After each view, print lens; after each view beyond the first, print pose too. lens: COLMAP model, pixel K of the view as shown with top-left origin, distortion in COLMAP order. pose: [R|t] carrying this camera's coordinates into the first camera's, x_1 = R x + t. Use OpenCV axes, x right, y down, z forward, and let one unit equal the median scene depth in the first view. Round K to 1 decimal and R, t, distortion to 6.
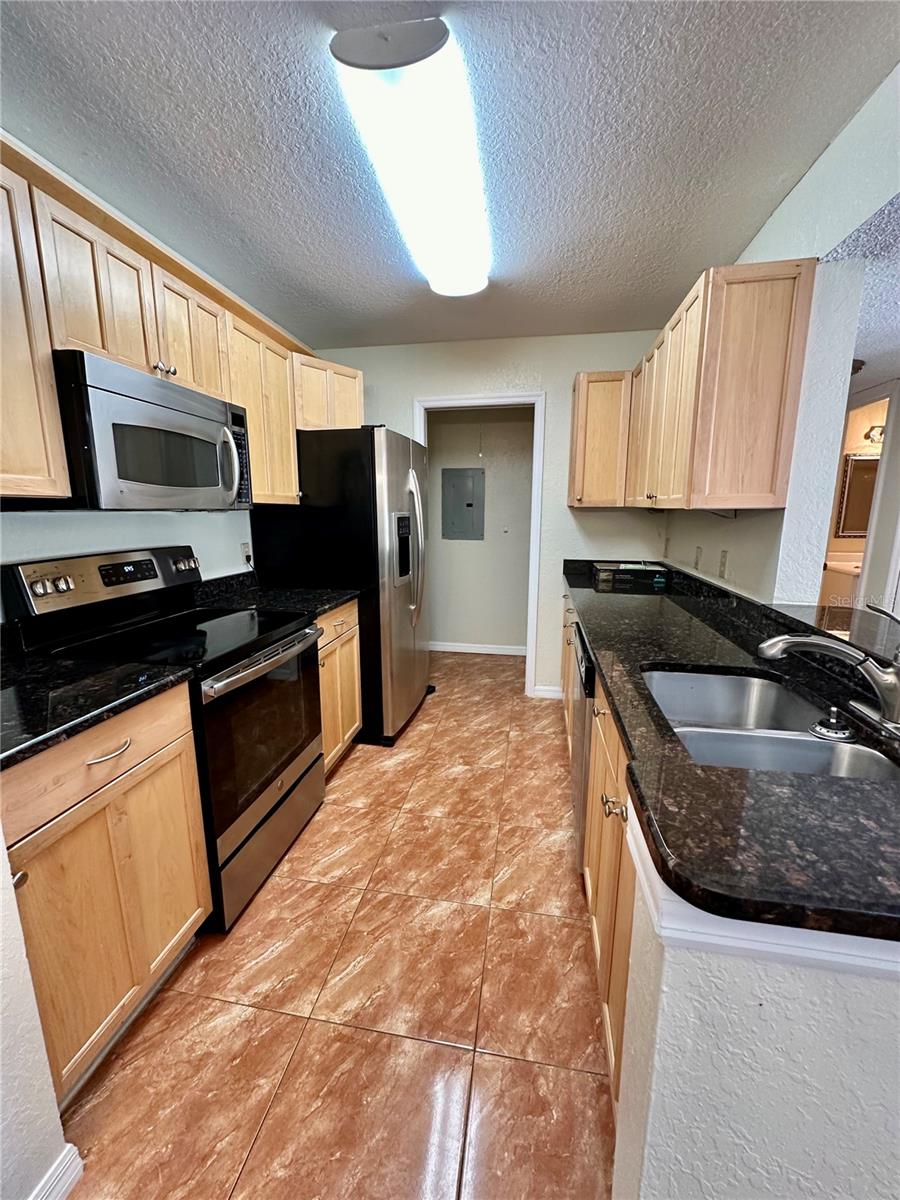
lens RADIAL K [[478.6, 0, 448.7], [0, 478.6, 601.2], [0, 0, 1]] dist [-0.005253, 0.001515]
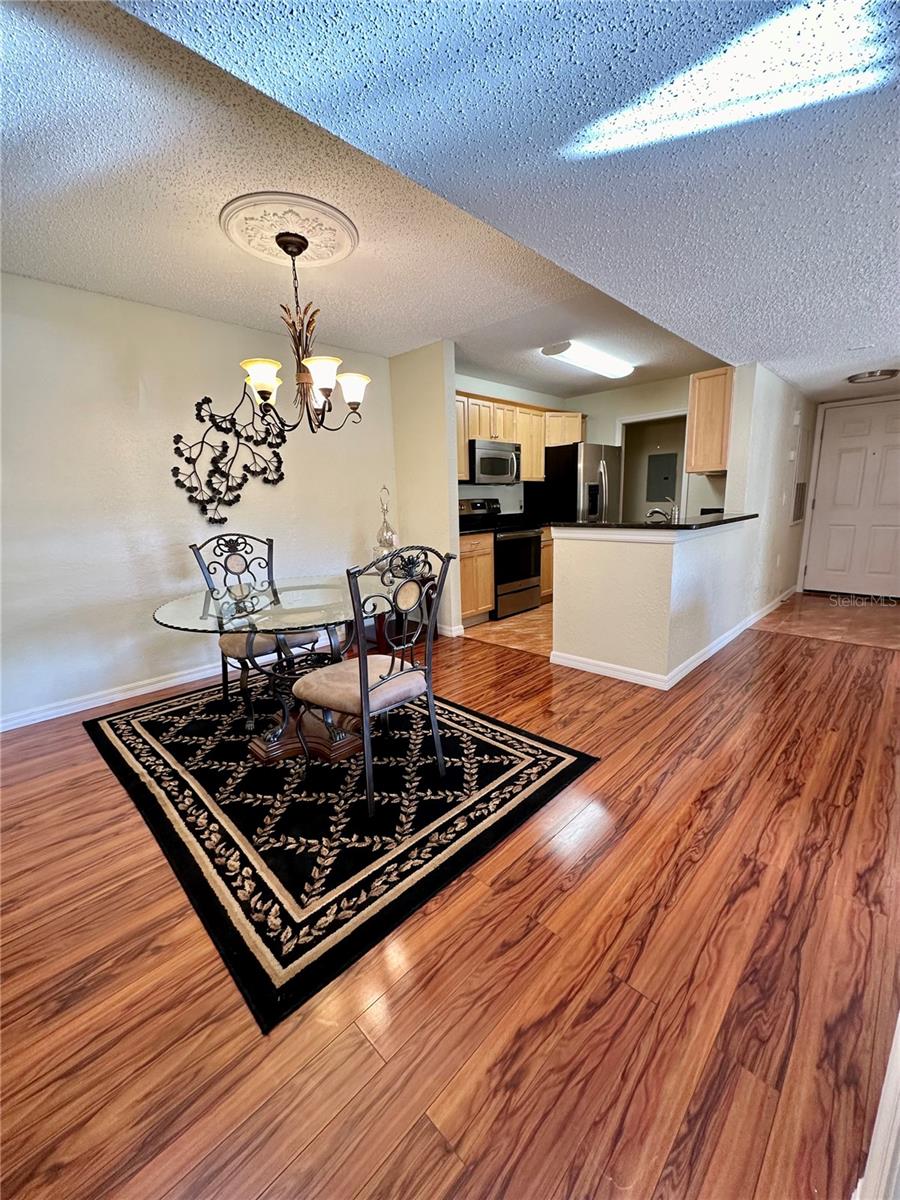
lens RADIAL K [[478.6, 0, 449.5], [0, 478.6, 602.2], [0, 0, 1]] dist [-0.005253, 0.001515]
pose [[0.824819, 0.091972, -0.557867, 0.954134], [-0.075100, 0.995760, 0.053127, 0.419648], [0.560388, -0.001924, 0.828228, -1.670757]]
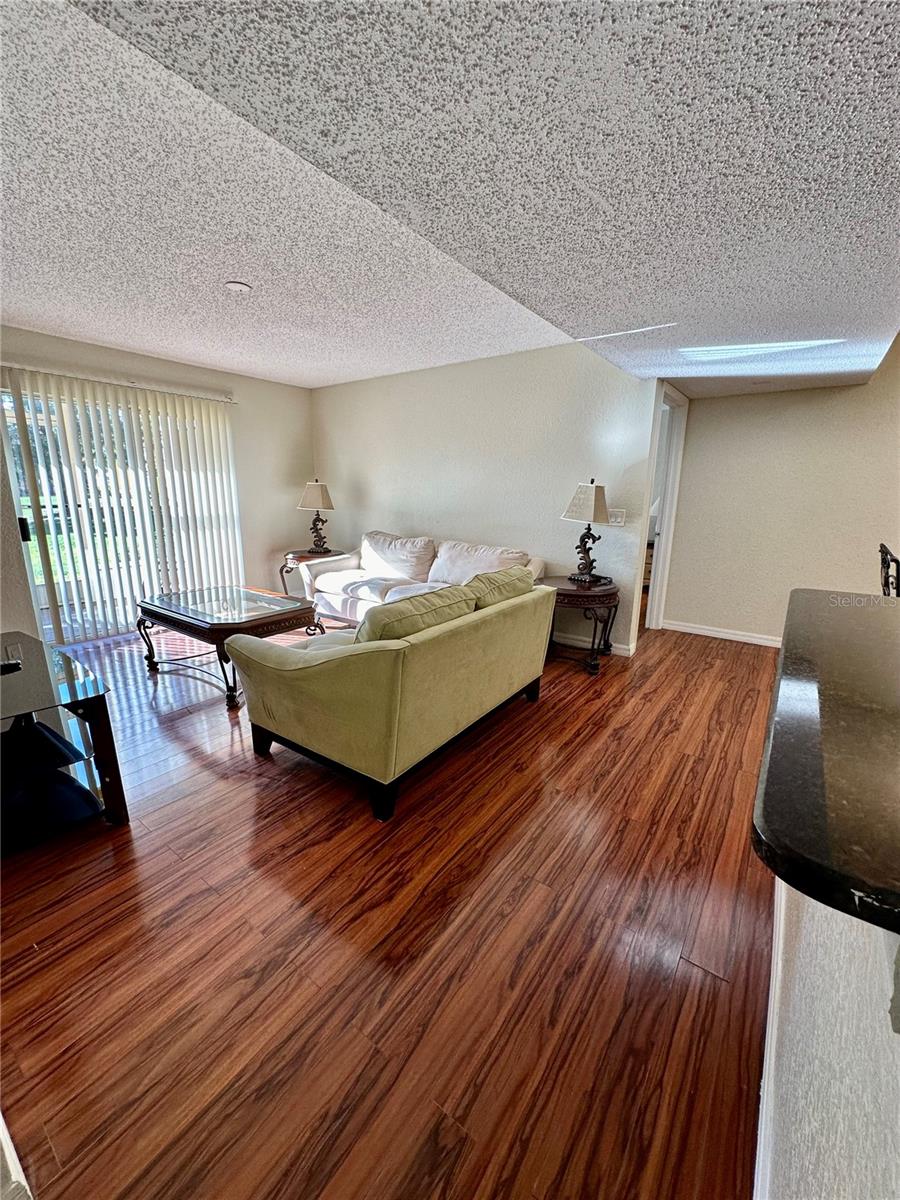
lens RADIAL K [[478.6, 0, 450.4], [0, 478.6, 601.4], [0, 0, 1]] dist [-0.005253, 0.001515]
pose [[-0.901098, -0.108249, 0.419887, 0.916648], [0.071750, 0.917767, 0.390583, -0.211800], [-0.427639, 0.382080, -0.819231, 1.236028]]
